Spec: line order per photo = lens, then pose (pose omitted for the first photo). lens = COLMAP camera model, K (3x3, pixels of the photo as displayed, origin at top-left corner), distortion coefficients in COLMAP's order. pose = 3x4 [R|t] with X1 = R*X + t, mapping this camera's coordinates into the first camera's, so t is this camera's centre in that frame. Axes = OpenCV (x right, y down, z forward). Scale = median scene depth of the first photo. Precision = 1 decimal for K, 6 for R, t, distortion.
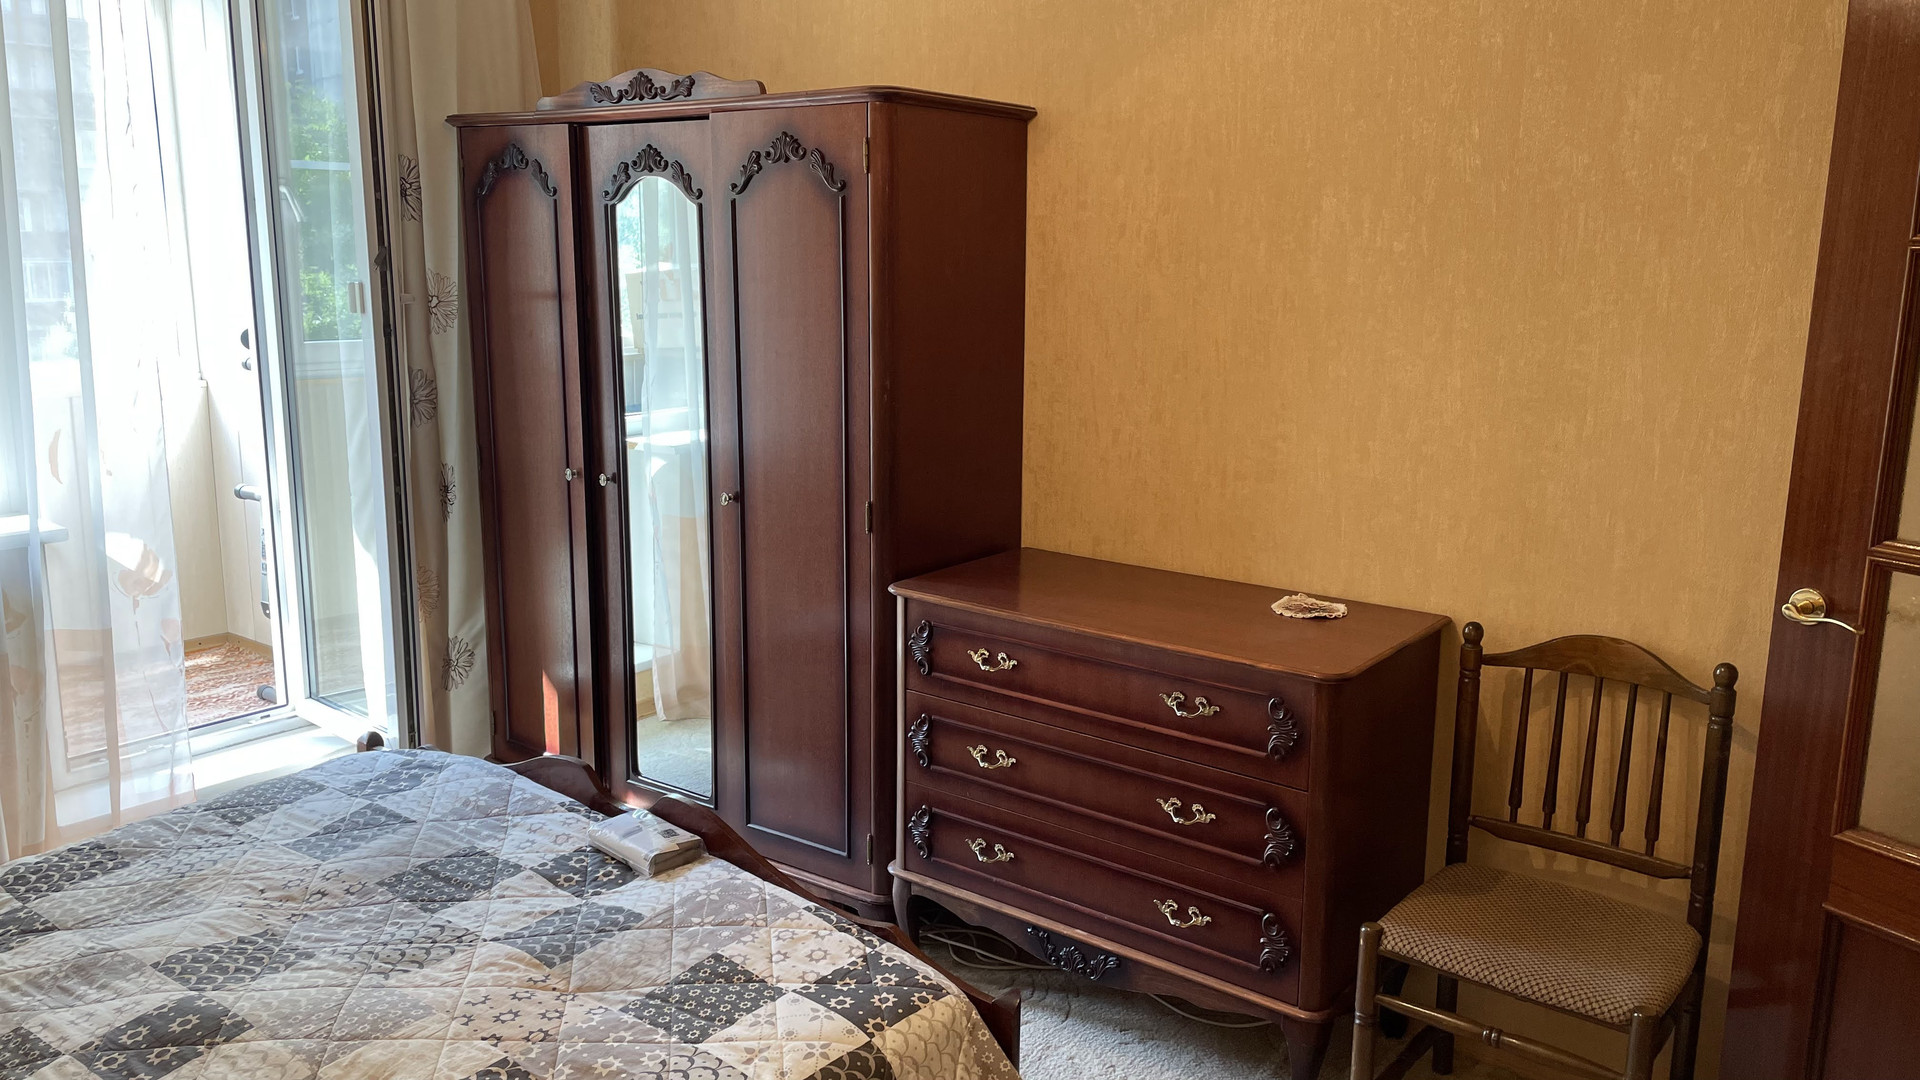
lens RADIAL K [[1432.0, 0, 973.4], [0, 1432.0, 538.9], [0, 0, 1]] dist [0.081684, -0.120022]
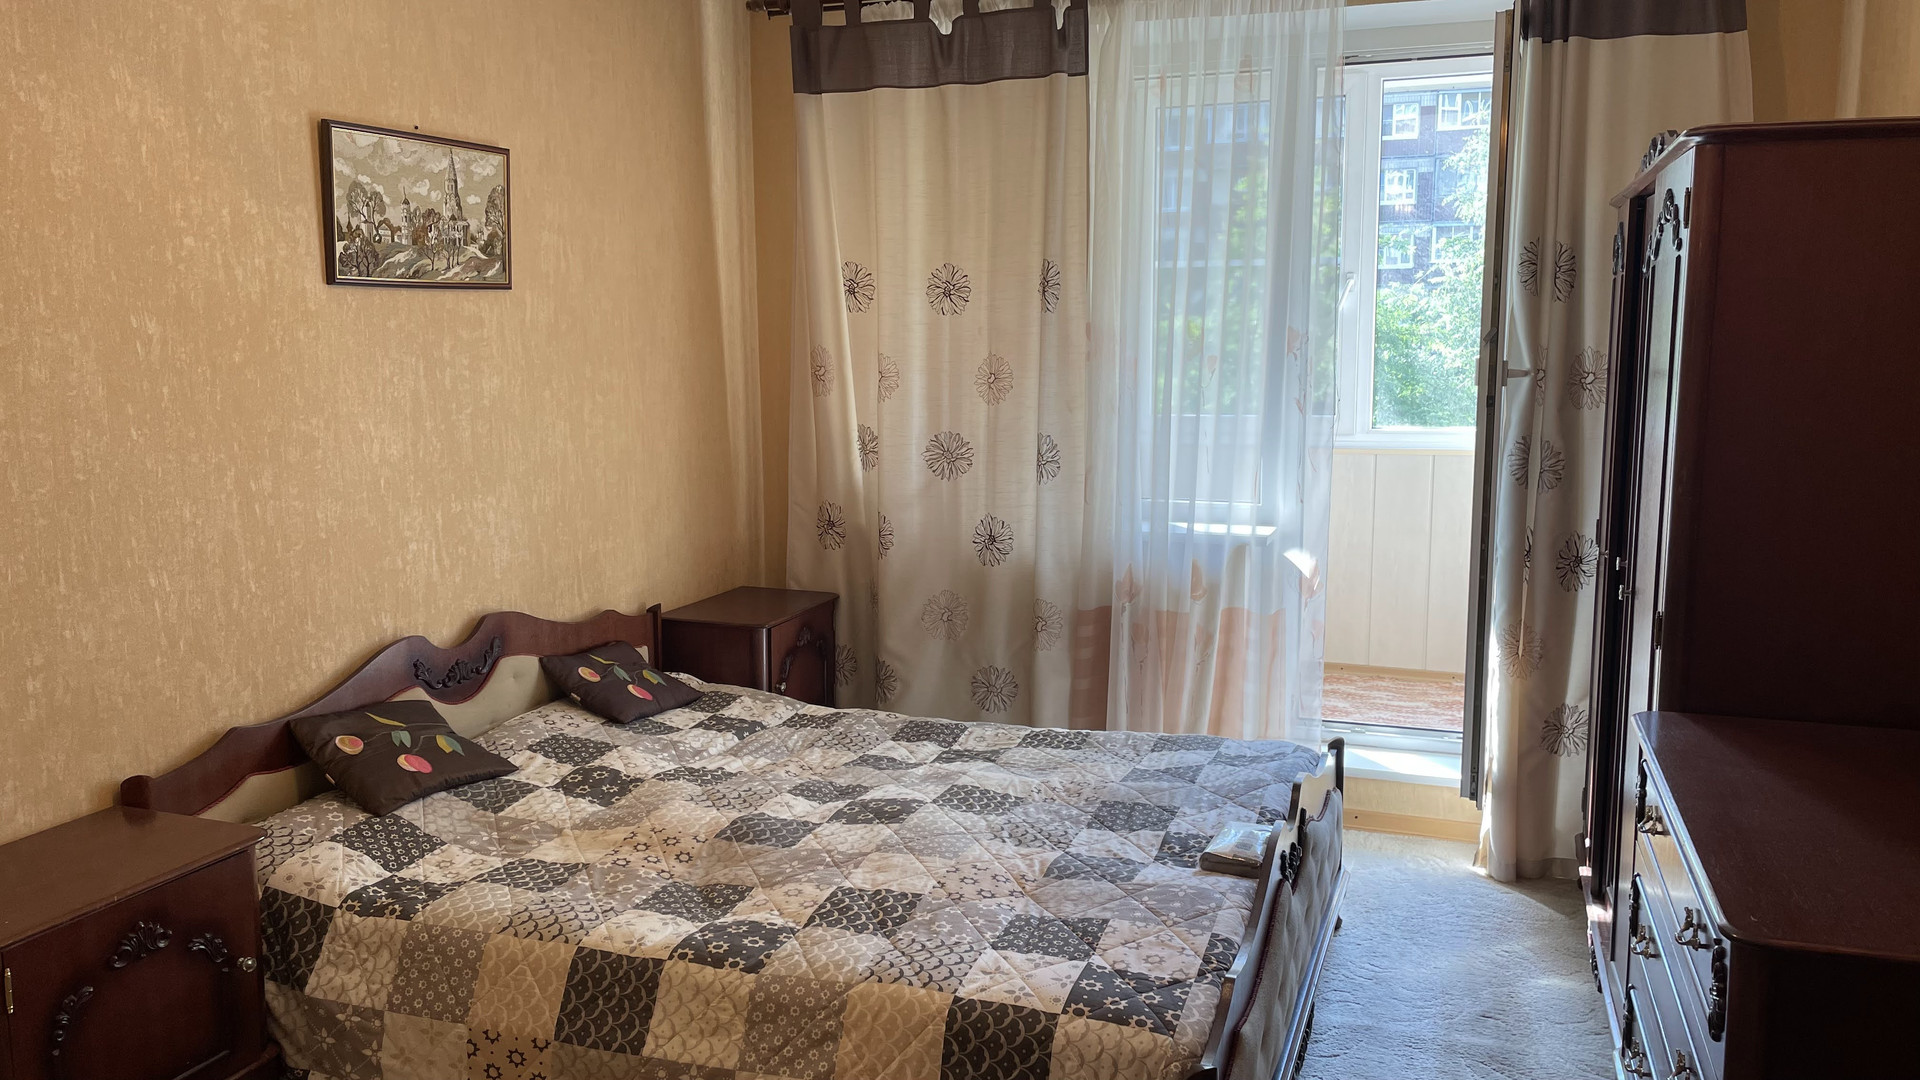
lens RADIAL K [[1432.0, 0, 973.4], [0, 1432.0, 538.9], [0, 0, 1]] dist [0.081684, -0.120022]
pose [[0.314324, 0.126769, -0.940814, 0.806178], [-0.184553, 0.980296, 0.070430, -0.072623], [0.931204, 0.151492, 0.331526, 0.446377]]
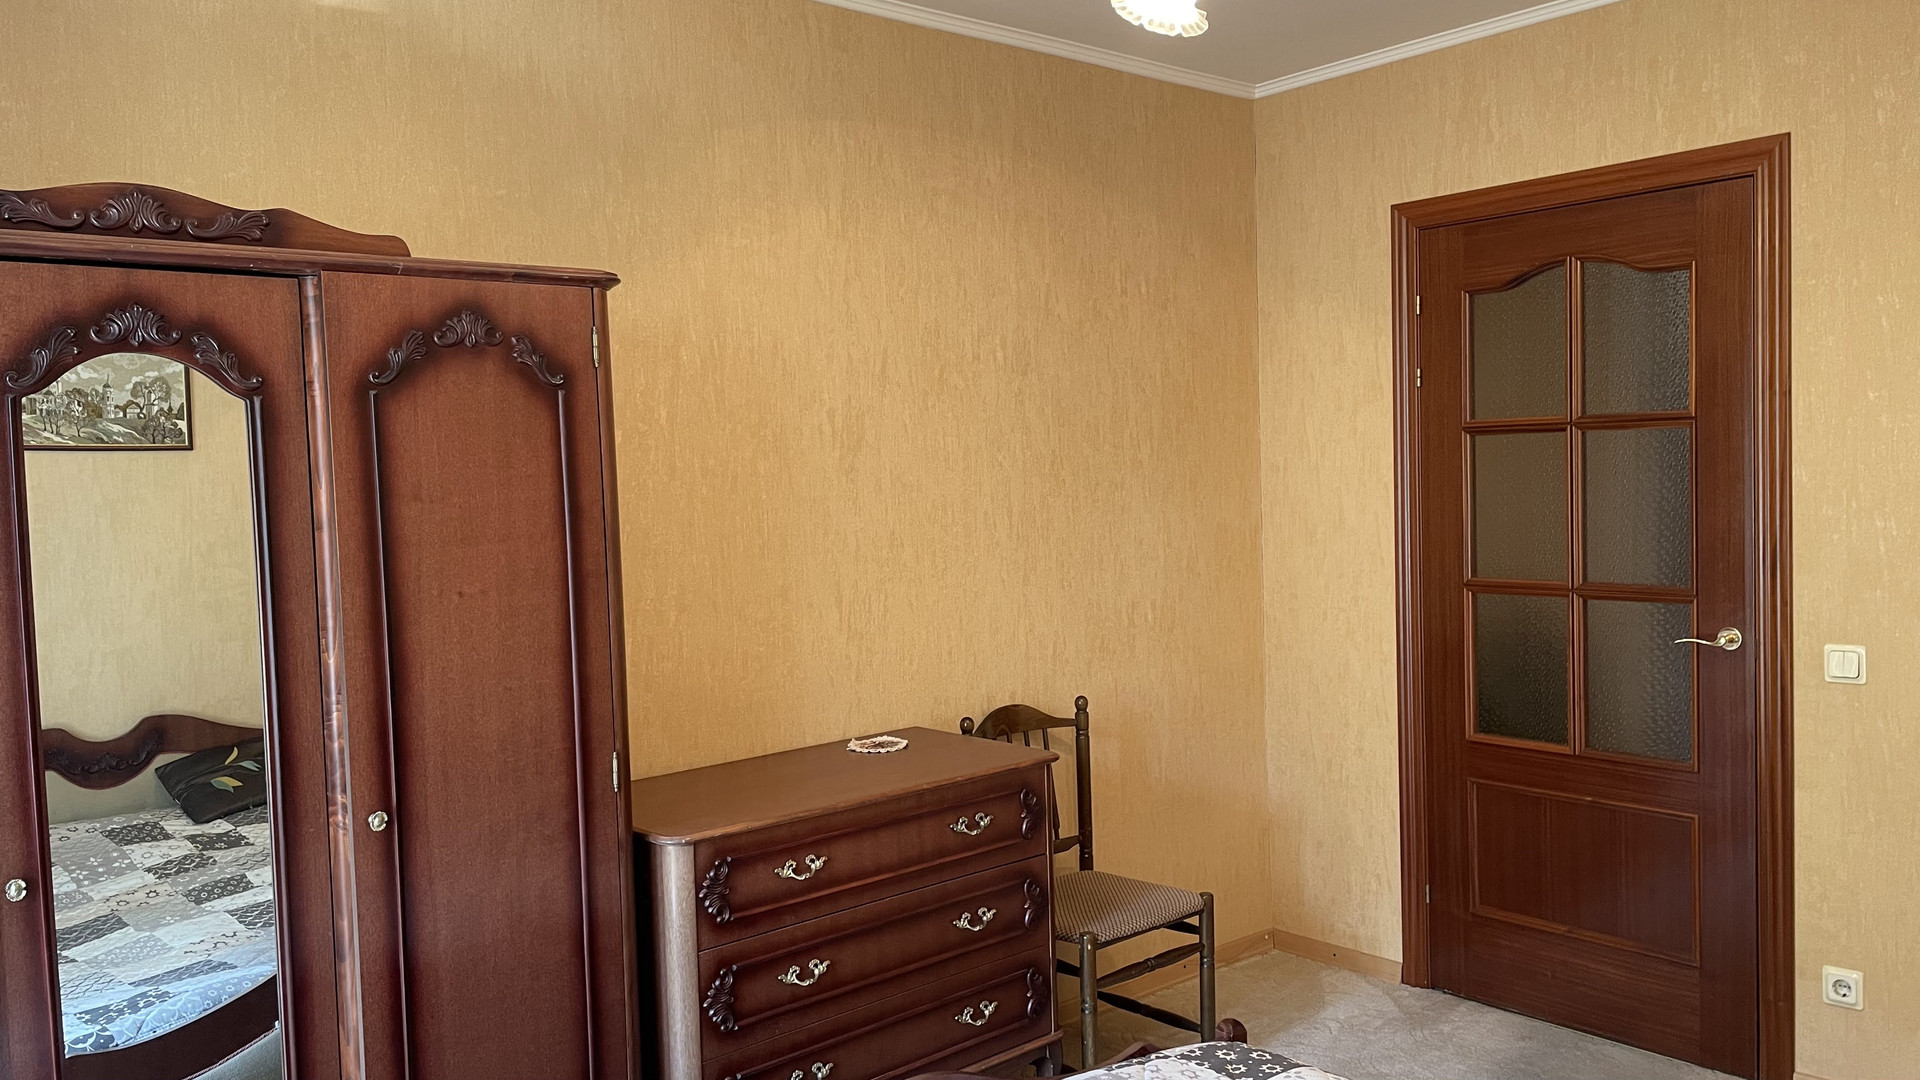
lens RADIAL K [[1432.0, 0, 973.4], [0, 1432.0, 538.9], [0, 0, 1]] dist [0.081684, -0.120022]
pose [[0.199722, -0.068098, 0.977483, -1.132254], [0.228775, 0.973252, 0.021059, -0.156908], [-0.952771, 0.219418, 0.209959, 0.809271]]
